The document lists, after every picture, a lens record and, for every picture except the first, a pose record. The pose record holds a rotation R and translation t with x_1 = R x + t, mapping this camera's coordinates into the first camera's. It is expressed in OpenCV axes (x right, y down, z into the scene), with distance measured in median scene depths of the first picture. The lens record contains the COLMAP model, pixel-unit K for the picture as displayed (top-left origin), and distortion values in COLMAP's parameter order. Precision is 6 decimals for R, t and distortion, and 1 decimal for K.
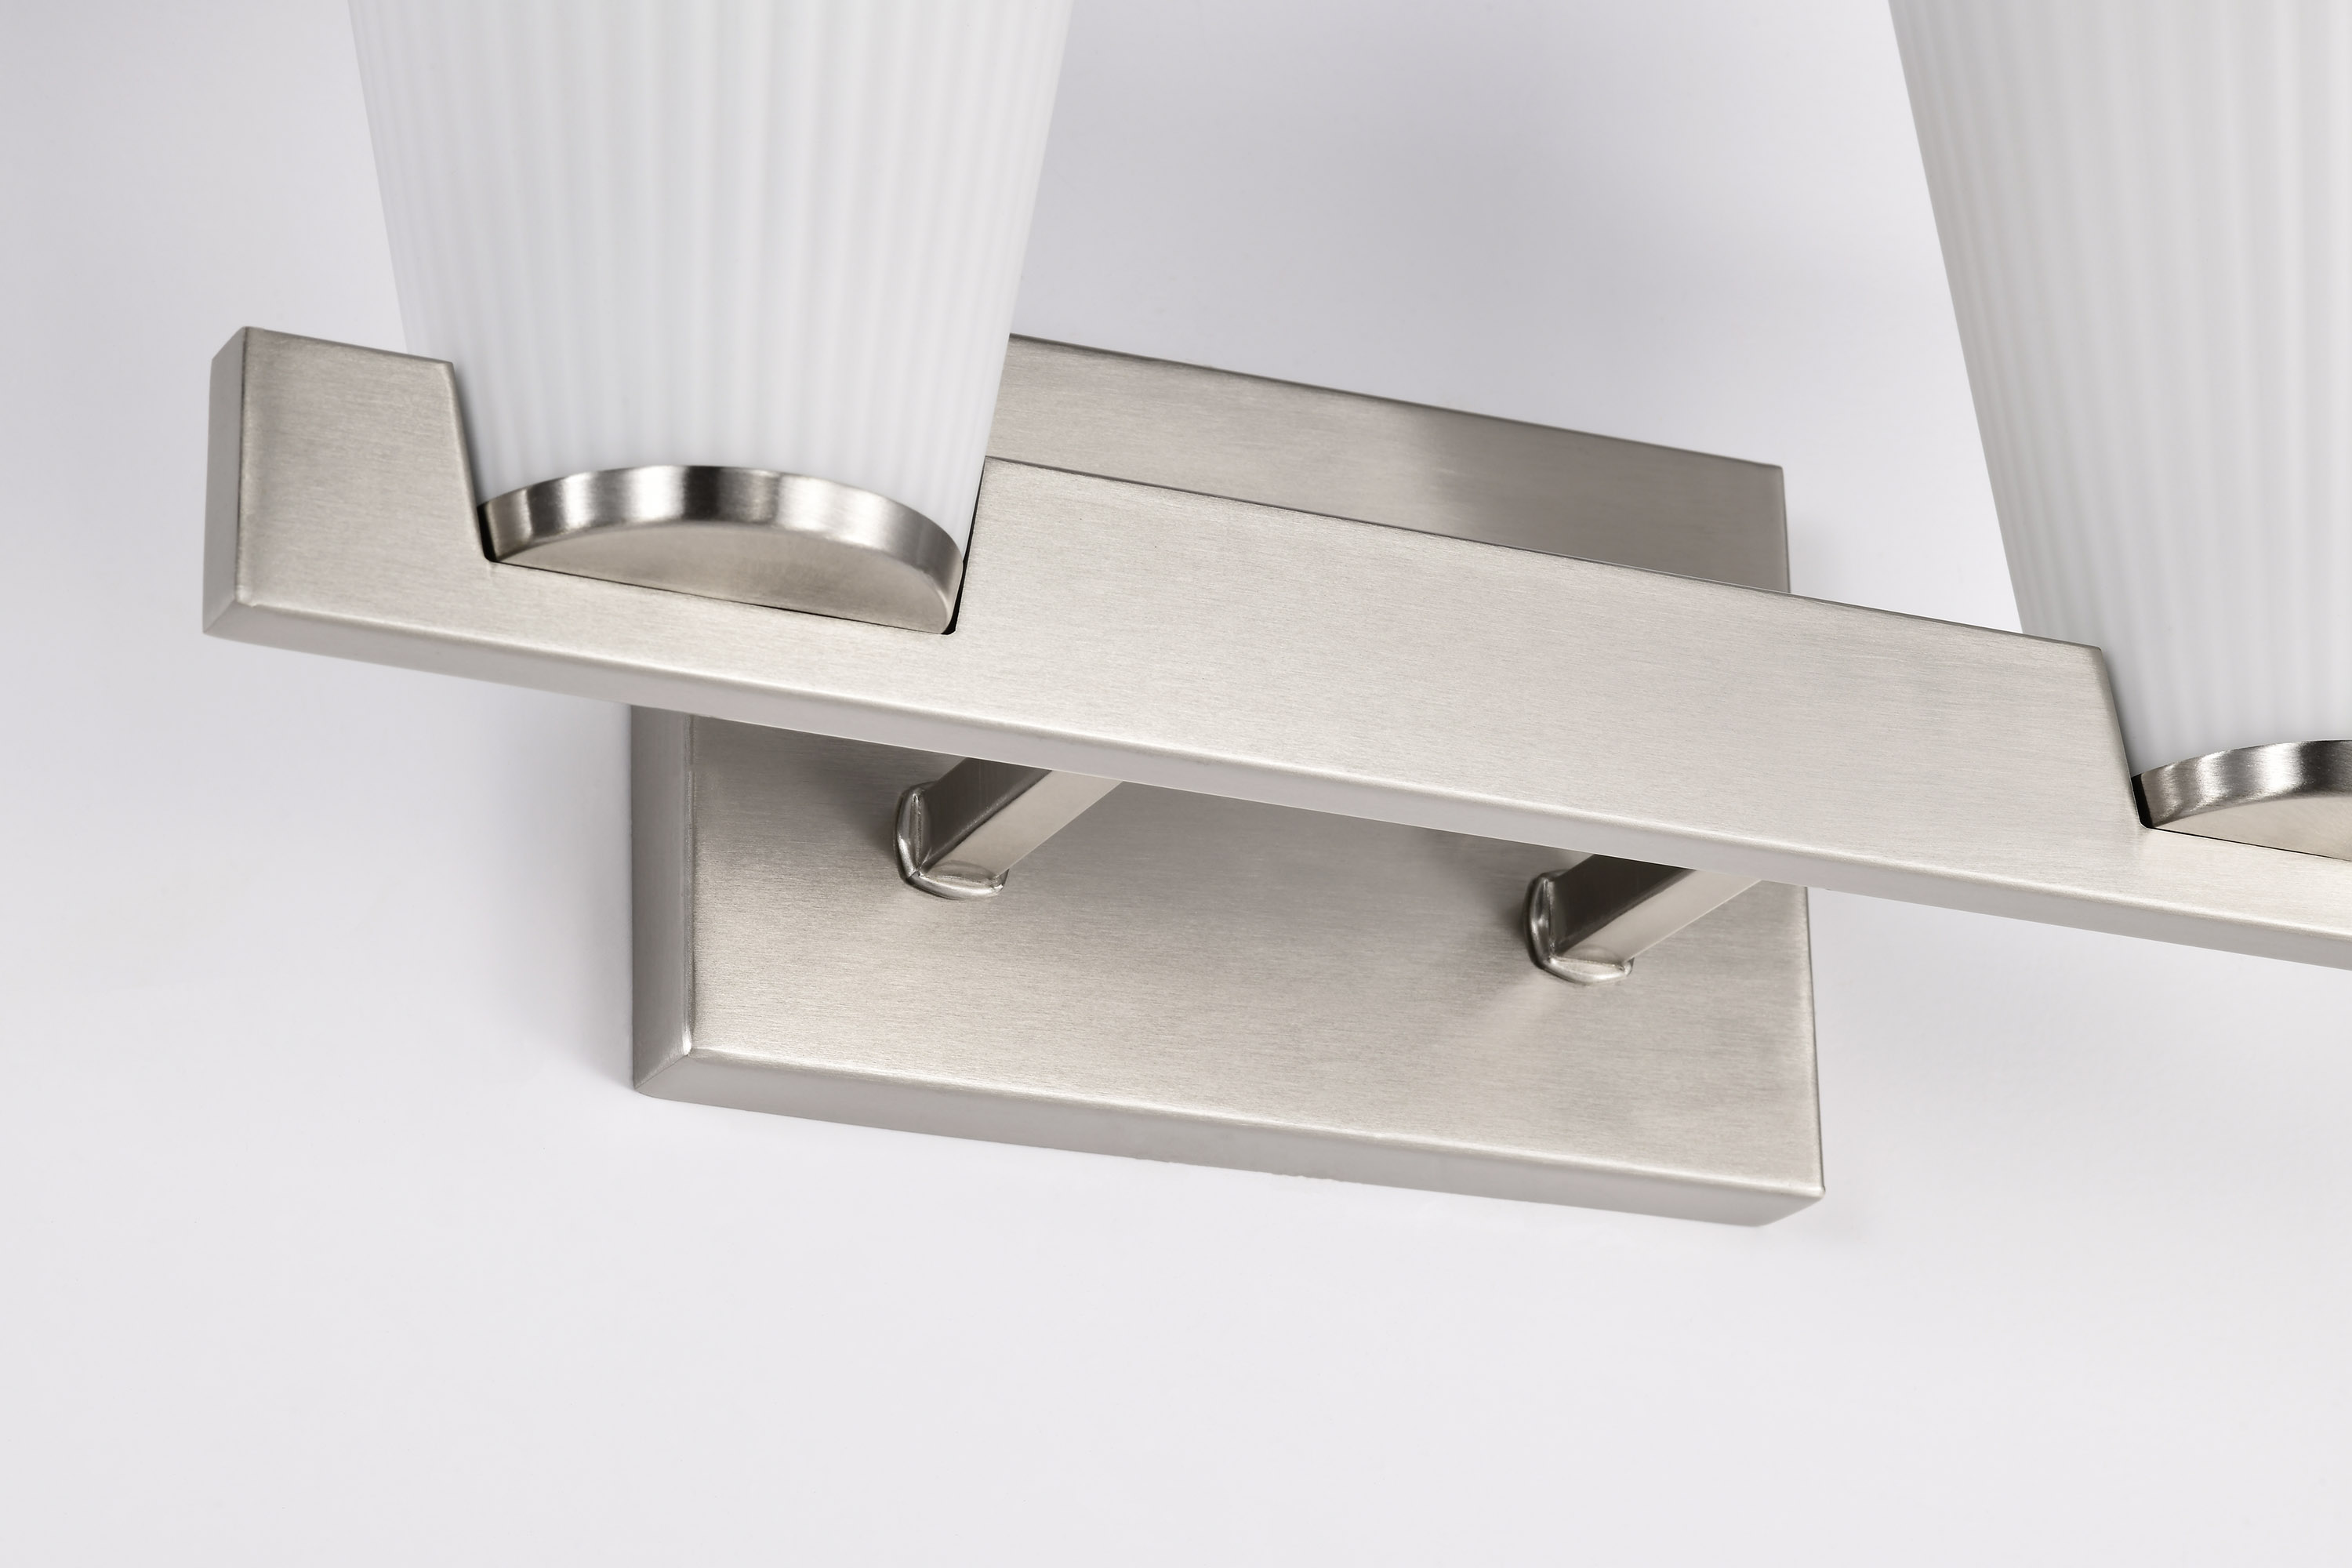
lens RADIAL K [[7841.8, 0, 1176.0], [0, 7841.8, 784.0], [0, 0, 1]] dist [0.049632, 3.364020]
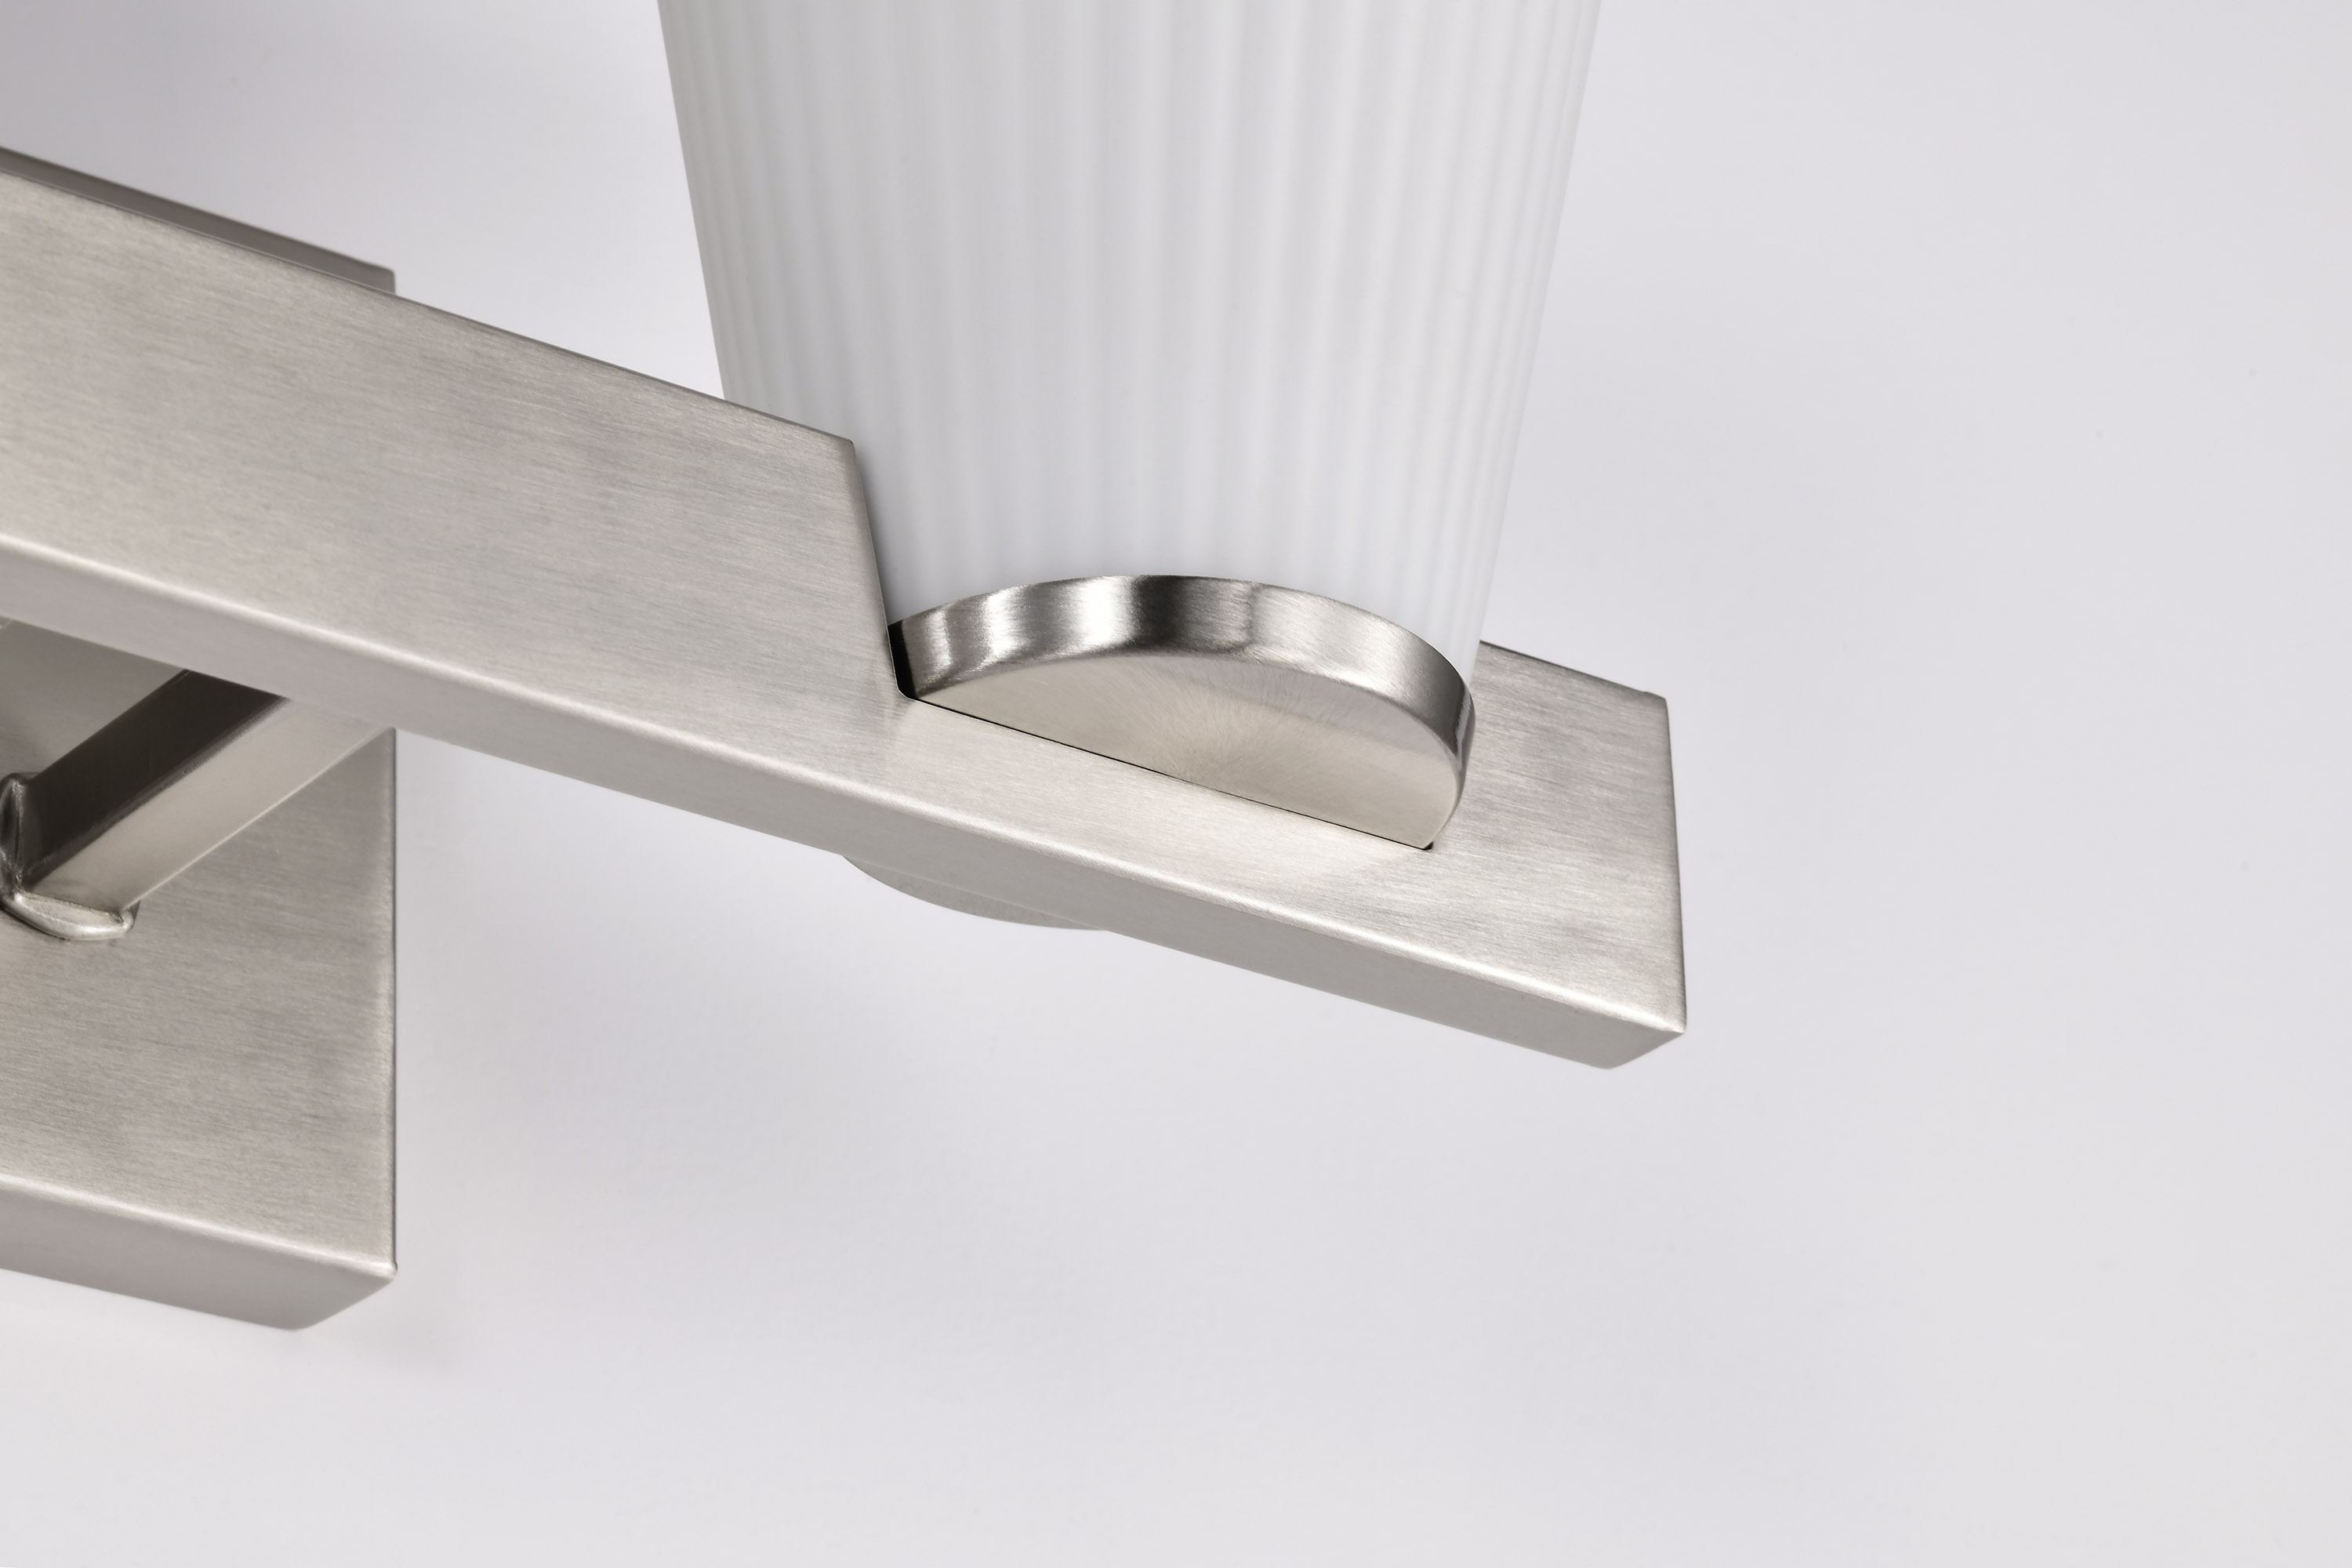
lens RADIAL K [[8702.8, 0, 1176.0], [0, 8702.8, 784.0], [0, 0, 1]] dist [0.027282, -1.108116]
pose [[0.983050, 0.068429, 0.170086, 0.018318], [-0.050498, 0.992911, -0.107602, 0.090857], [-0.176244, 0.097190, 0.979537, 0.251462]]
